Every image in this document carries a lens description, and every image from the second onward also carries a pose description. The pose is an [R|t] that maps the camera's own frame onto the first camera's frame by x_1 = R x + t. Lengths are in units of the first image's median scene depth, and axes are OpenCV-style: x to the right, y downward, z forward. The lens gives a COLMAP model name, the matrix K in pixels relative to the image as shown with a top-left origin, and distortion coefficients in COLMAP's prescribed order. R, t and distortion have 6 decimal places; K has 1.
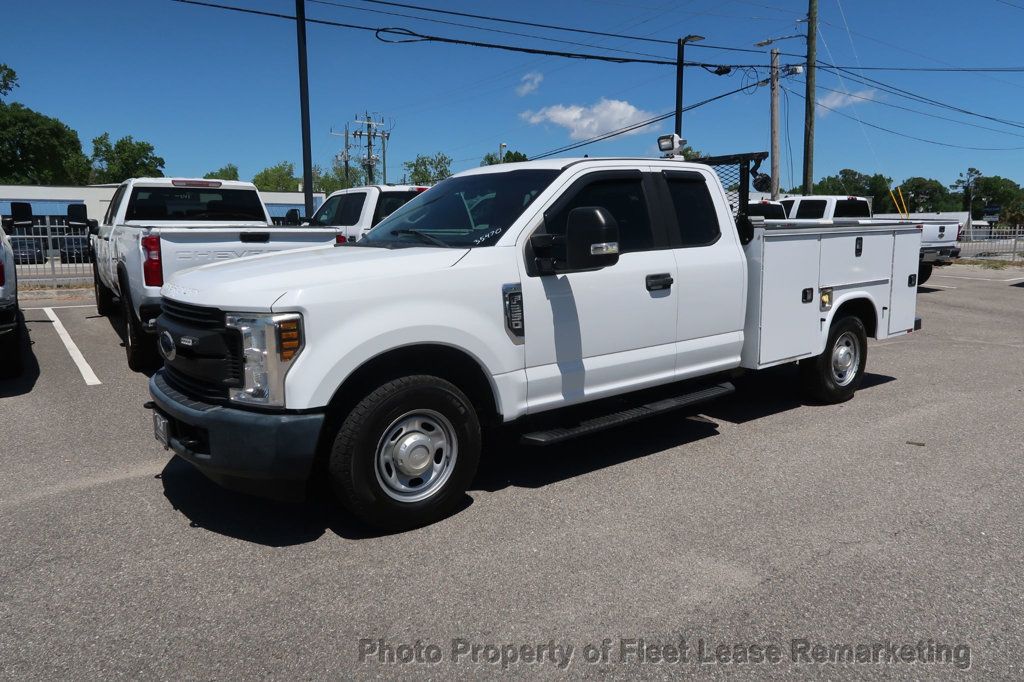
lens RADIAL K [[707.2, 0, 509.7], [0, 707.2, 340.7], [0, 0, 1]] dist [-0.031021, 0.012442]
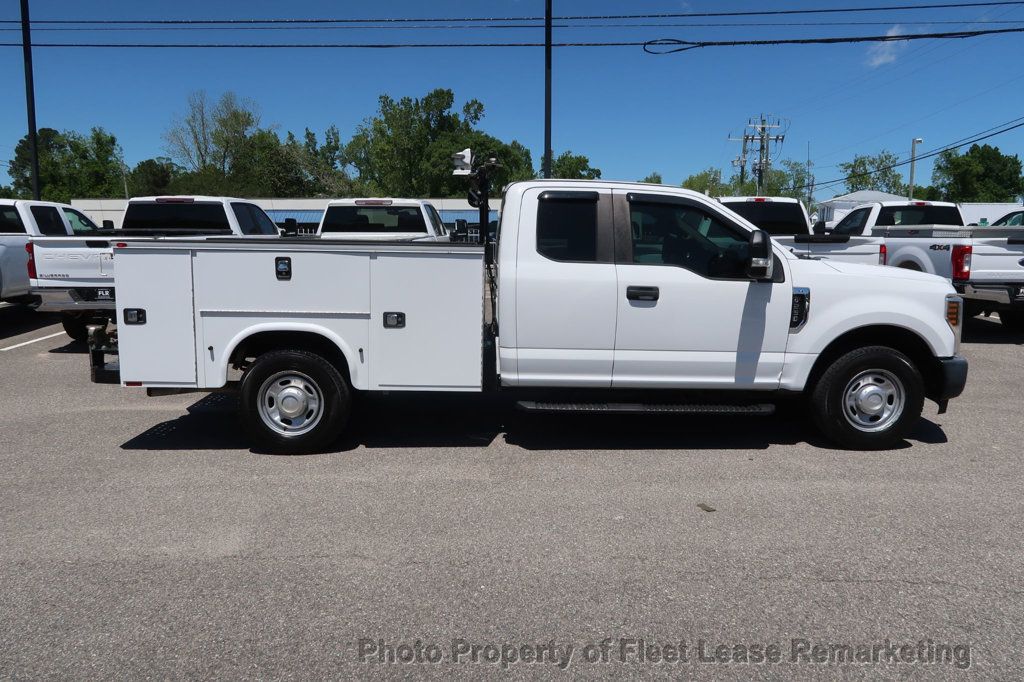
lens RADIAL K [[707.2, 0, 509.0], [0, 707.2, 342.4], [0, 0, 1]] dist [-0.031021, 0.012442]
pose [[0.830203, 0.085724, -0.550830, 0.362730], [-0.088702, 0.995831, 0.021288, -0.019698], [0.550358, 0.031186, 0.834346, 0.074656]]
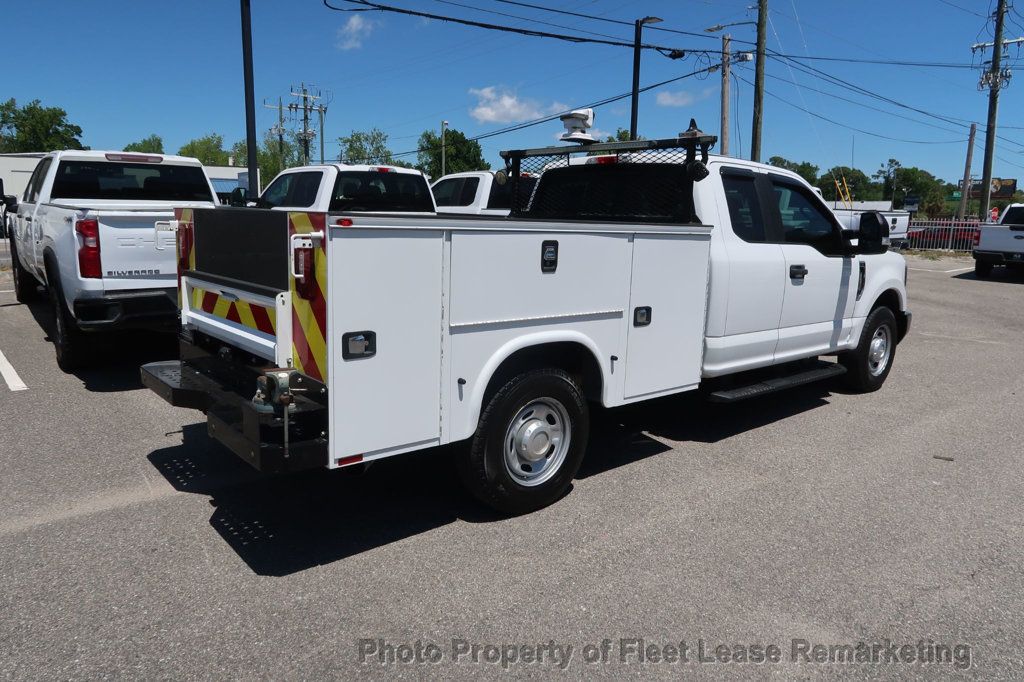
lens RADIAL K [[707.2, 0, 509.9], [0, 707.2, 341.2], [0, 0, 1]] dist [-0.031021, 0.012442]
pose [[0.995852, 0.003762, 0.090911, -0.039298], [-0.006332, 0.999588, 0.027999, -0.014816], [-0.090769, -0.028459, 0.995465, 0.050674]]
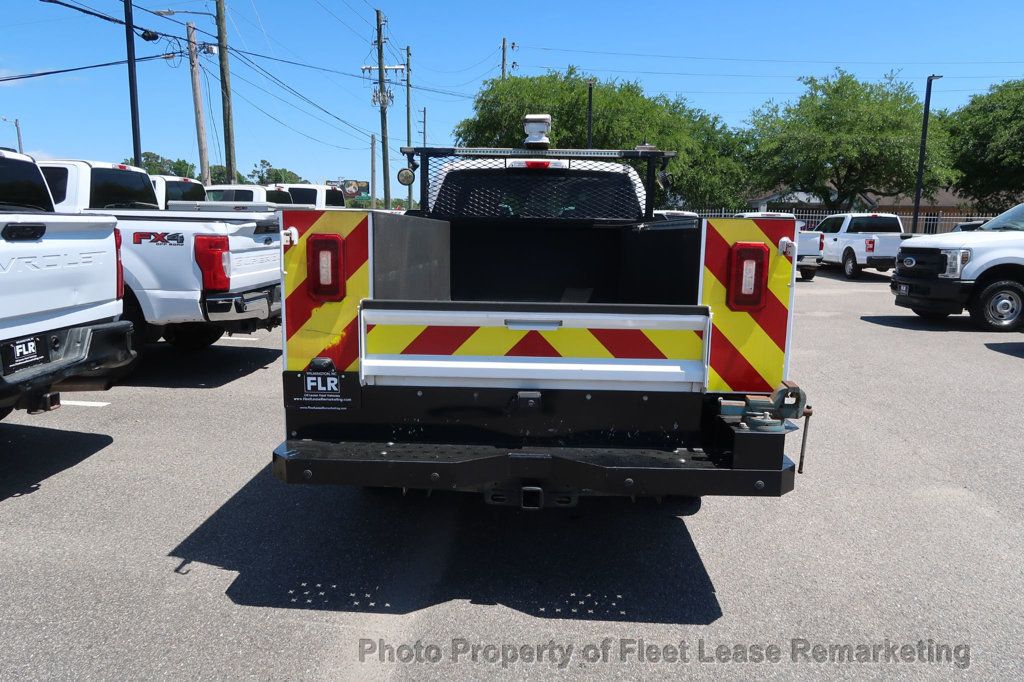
lens RADIAL K [[707.2, 0, 510.5], [0, 707.2, 341.8], [0, 0, 1]] dist [-0.031021, 0.012442]
pose [[0.608222, -0.123119, 0.784160, -0.331358], [0.104921, 0.991699, 0.074324, -0.038399], [-0.786802, 0.037070, 0.616091, 0.227523]]
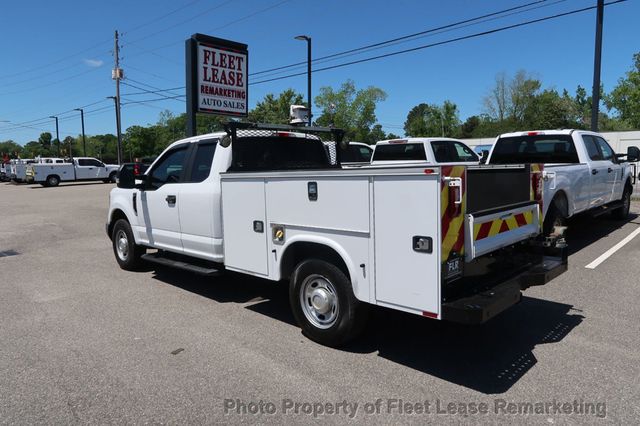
lens RADIAL K [[442.0, 0, 315.0], [0, 442.0, 210.4], [0, 0, 1]] dist [-0.031021, 0.012442]
pose [[0.142786, 0.104422, -0.984230, 0.585432], [-0.138221, 0.986778, 0.084640, -0.083716], [0.980055, 0.123956, 0.155331, 0.474651]]
